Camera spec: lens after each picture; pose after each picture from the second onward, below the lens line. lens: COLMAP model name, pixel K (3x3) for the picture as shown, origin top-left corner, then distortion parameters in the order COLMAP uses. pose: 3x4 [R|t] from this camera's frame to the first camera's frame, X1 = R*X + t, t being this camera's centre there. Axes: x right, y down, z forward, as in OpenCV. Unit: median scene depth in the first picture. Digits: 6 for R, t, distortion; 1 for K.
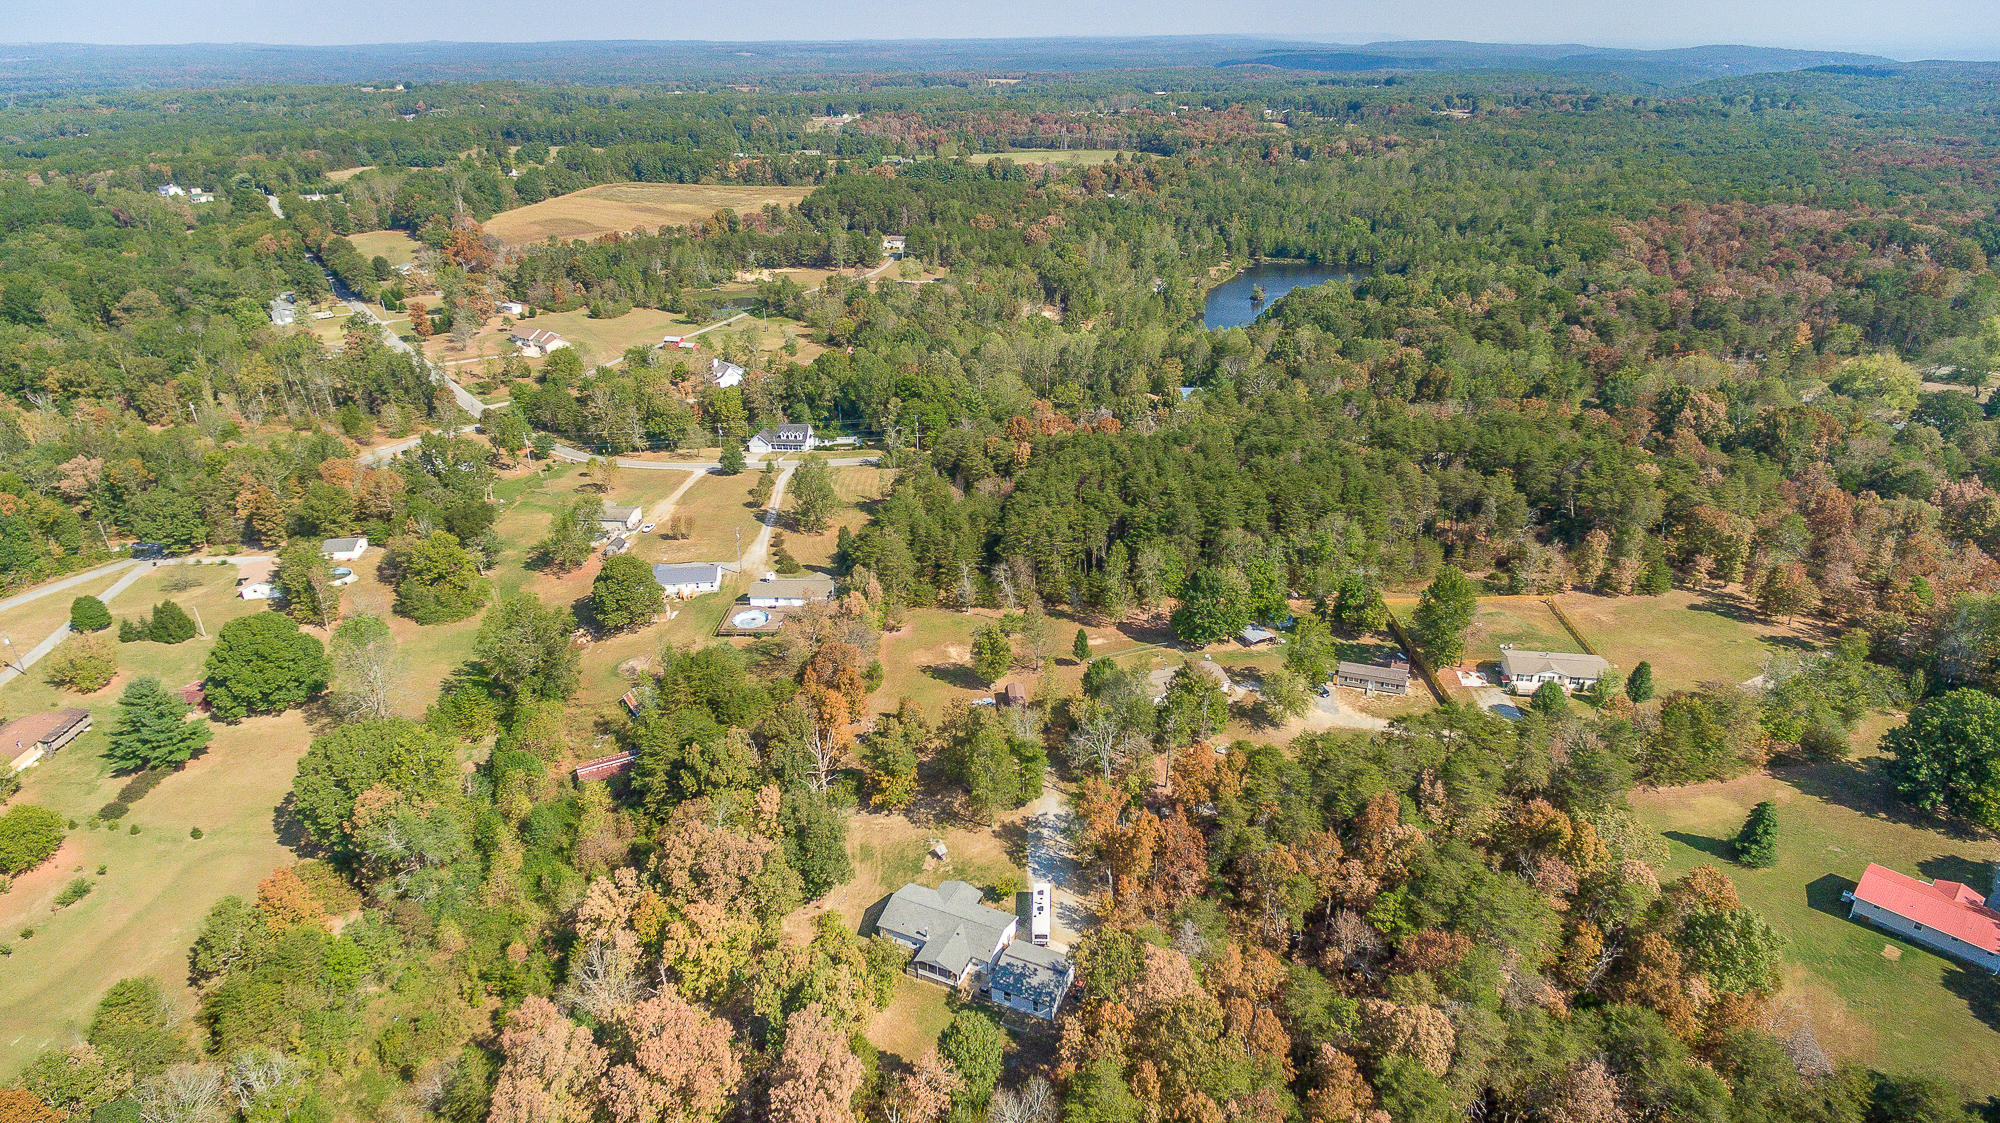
lens RADIAL K [[1114.2, 0, 1003.9], [0, 1114.2, 566.1], [0, 0, 1]] dist [-0.000974, -0.000607]
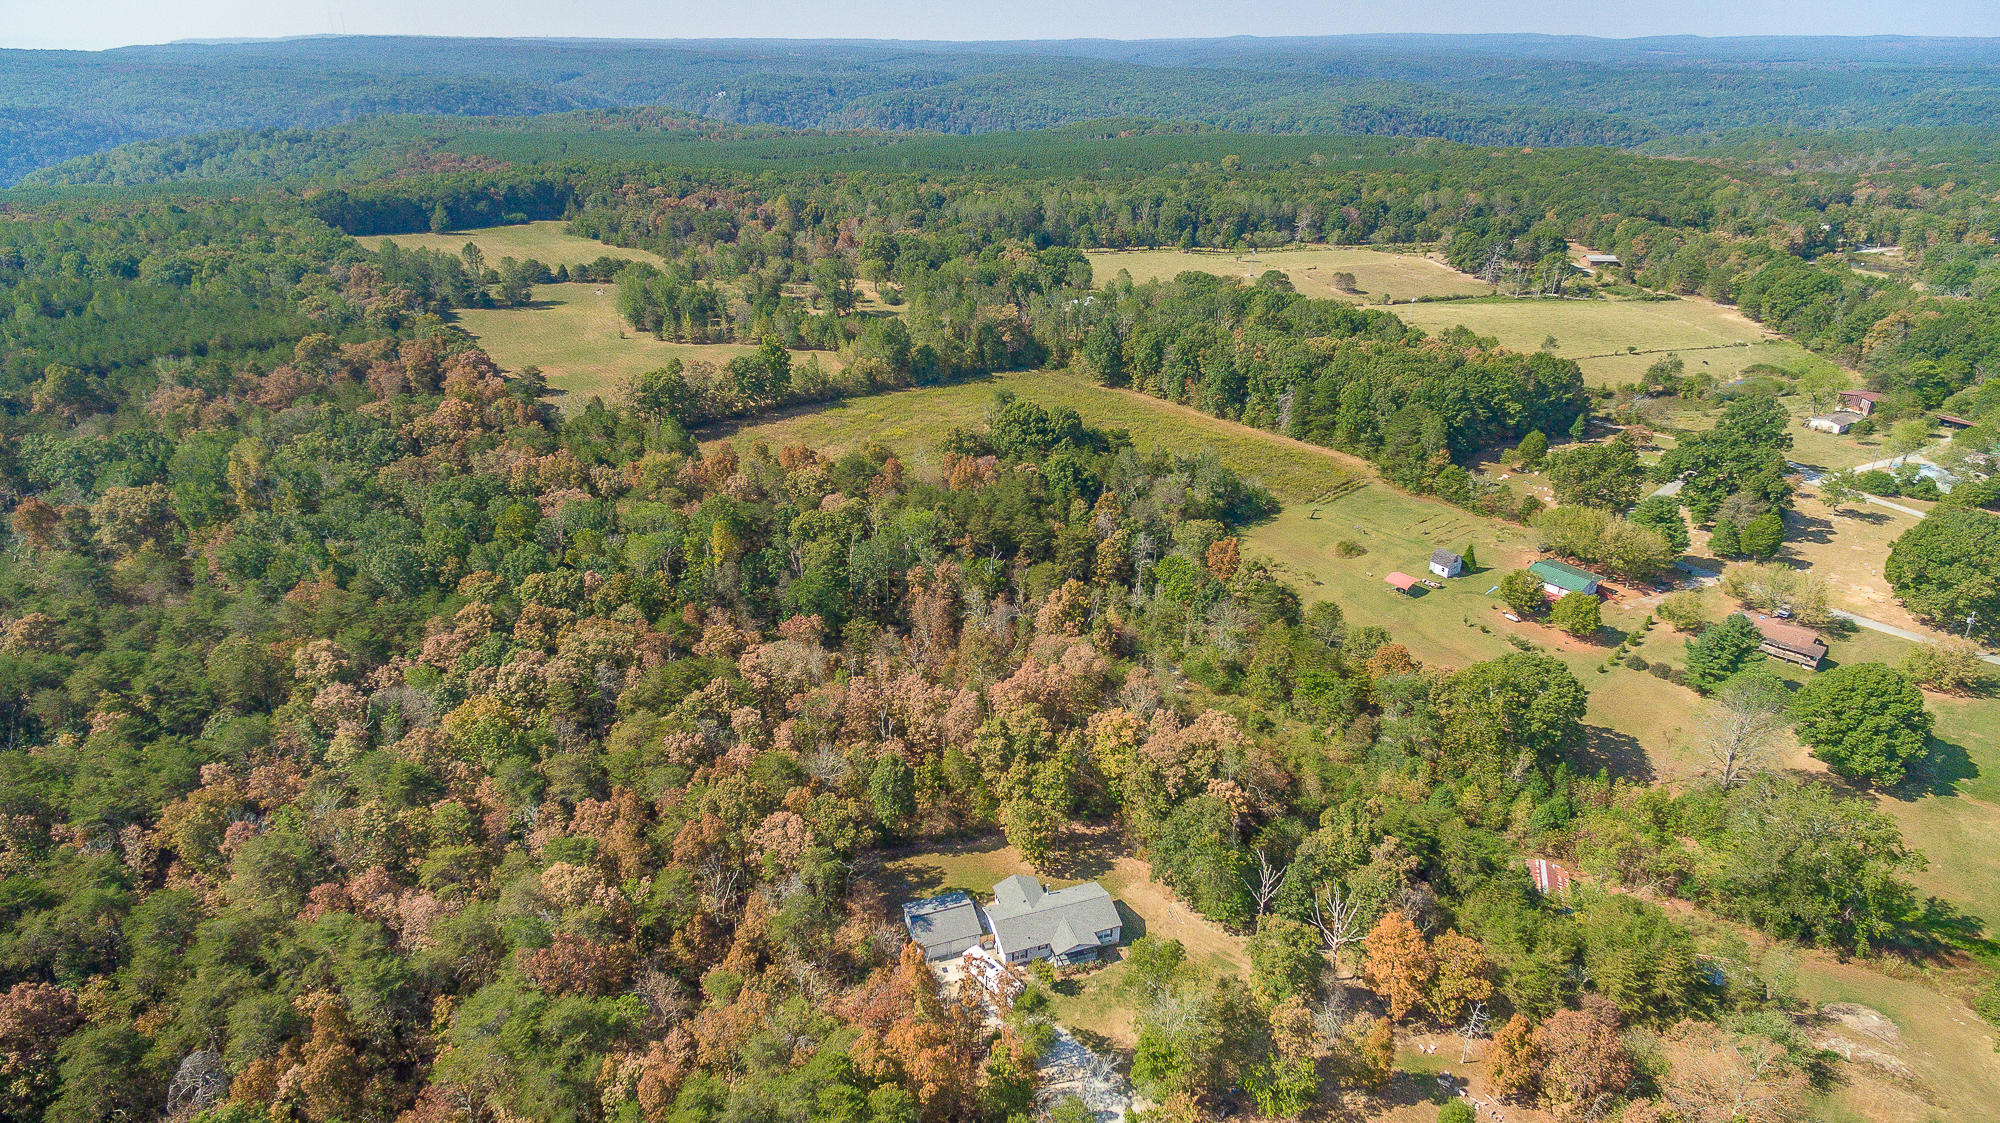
lens RADIAL K [[1114.2, 0, 1000.6], [0, 1114.2, 558.5], [0, 0, 1]] dist [-0.000974, -0.000607]
pose [[-0.731667, 0.293732, -0.615130, 0.320208], [-0.278834, 0.694484, 0.663283, -0.354283], [0.622025, 0.656821, -0.426228, 0.749720]]
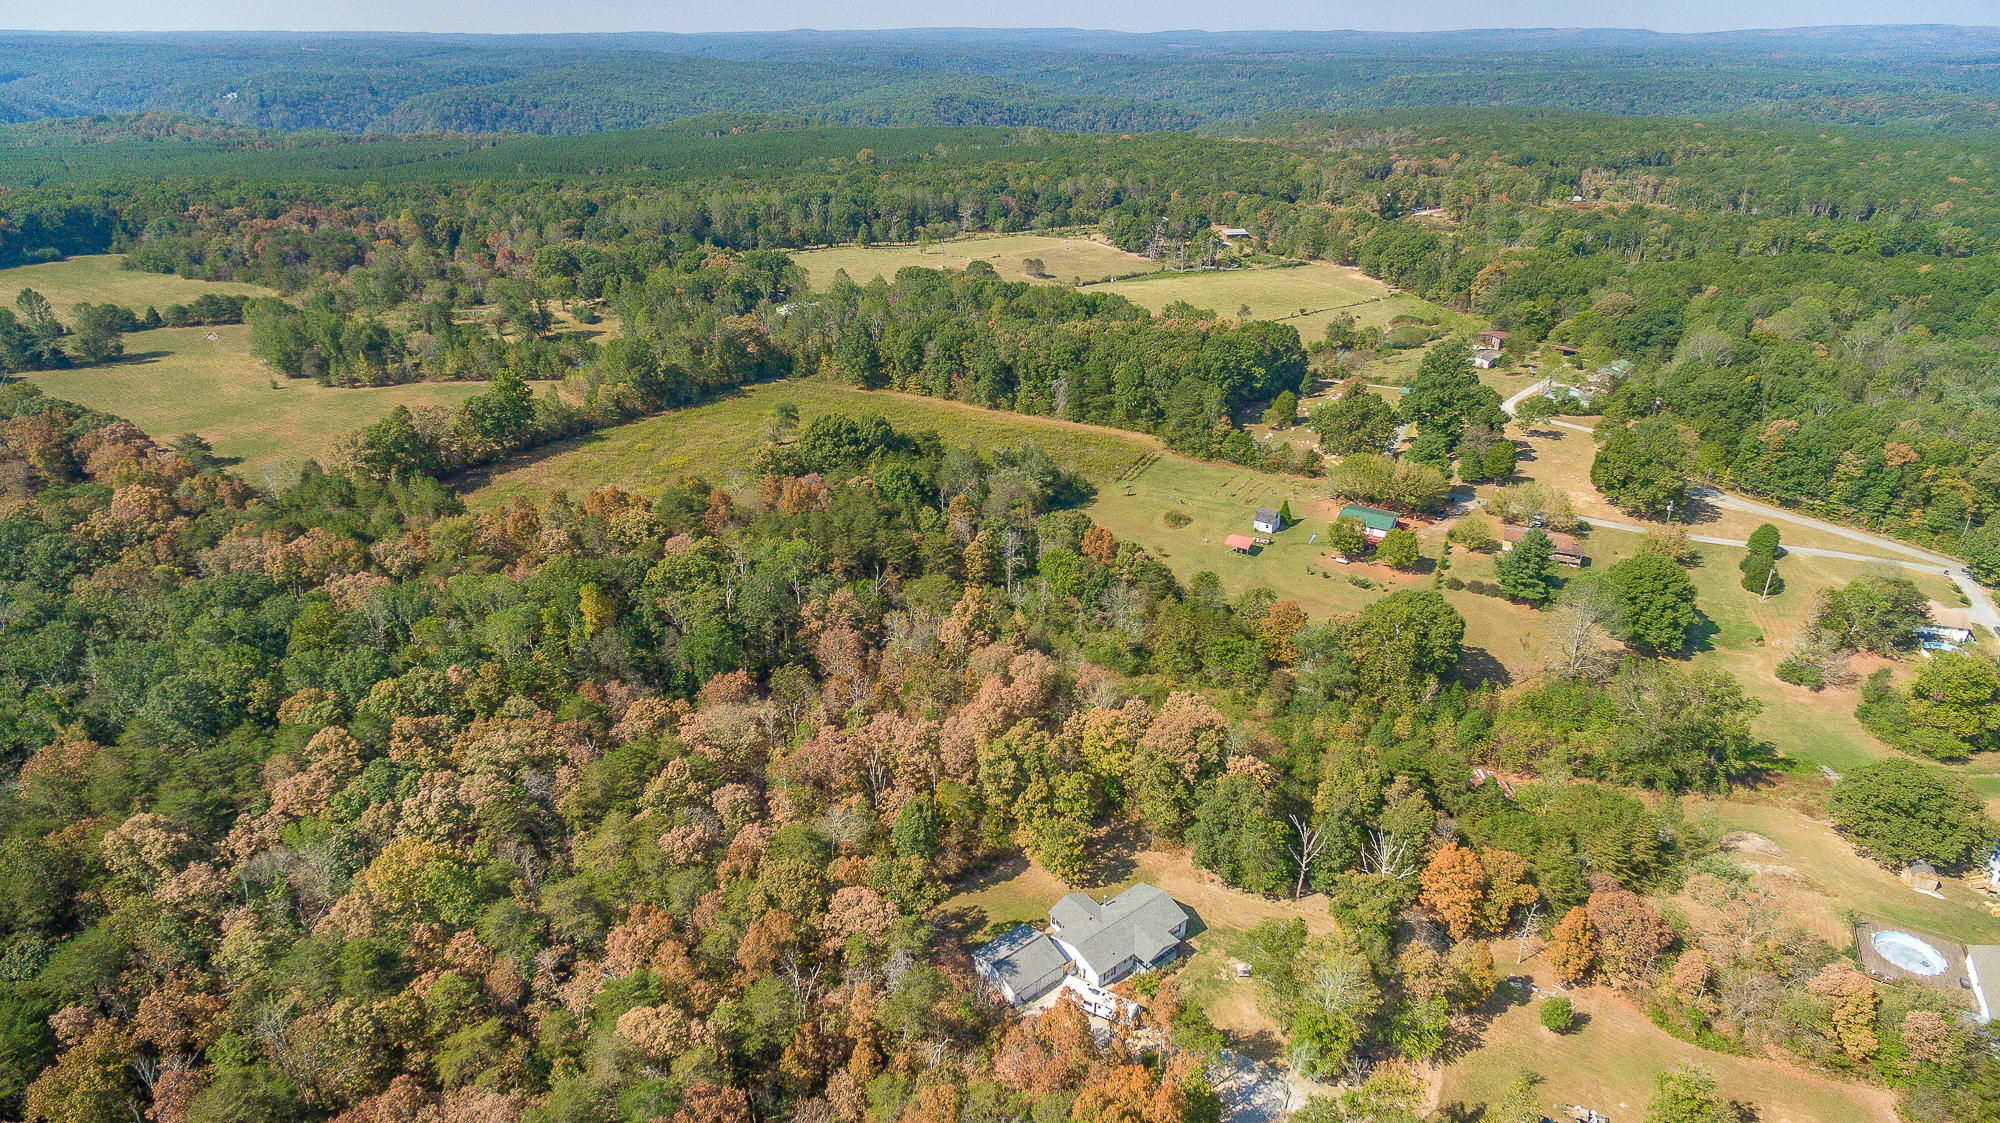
lens RADIAL K [[1114.2, 0, 999.5], [0, 1114.2, 559.1], [0, 0, 1]] dist [-0.000974, -0.000607]
pose [[-0.449732, 0.385836, -0.805526, 0.424173], [-0.370522, 0.740019, 0.561325, -0.279433], [0.812683, 0.550911, -0.189849, 0.580573]]
